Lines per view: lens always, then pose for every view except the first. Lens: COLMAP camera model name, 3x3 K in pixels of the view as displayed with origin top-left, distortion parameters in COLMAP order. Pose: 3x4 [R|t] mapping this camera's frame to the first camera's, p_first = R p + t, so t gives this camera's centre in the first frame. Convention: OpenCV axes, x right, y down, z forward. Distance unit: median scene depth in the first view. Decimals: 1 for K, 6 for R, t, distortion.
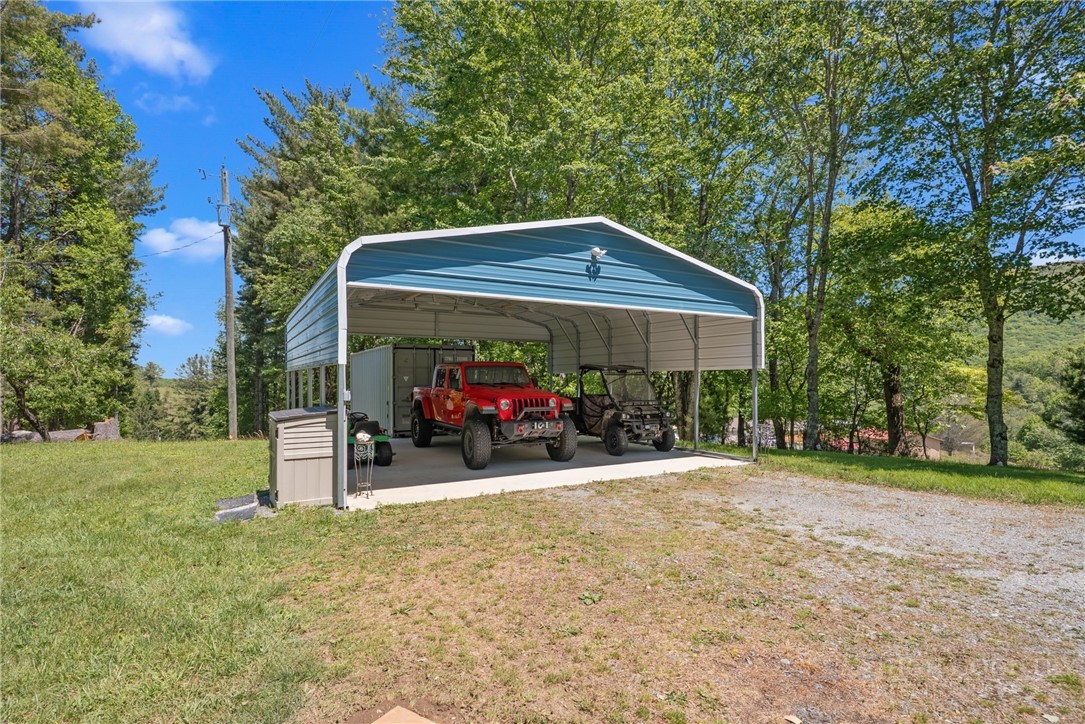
lens RADIAL K [[527.2, 0, 536.3], [0, 527.2, 382.1], [0, 0, 1]] dist [0.002670, -0.002724]
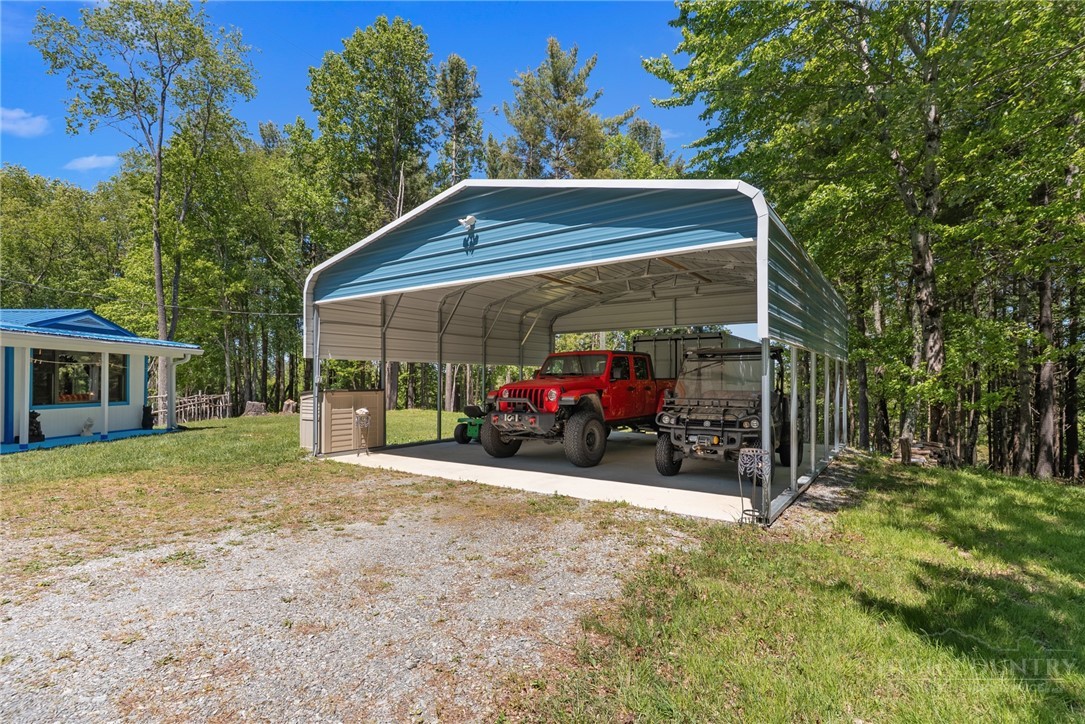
lens RADIAL K [[527.2, 0, 540.3], [0, 527.2, 383.3], [0, 0, 1]] dist [0.002670, -0.002724]
pose [[0.433043, 0.007446, -0.901343, 0.958084], [-0.008266, 0.999957, 0.004290, 0.019863], [0.901336, 0.005593, 0.433085, 0.724120]]
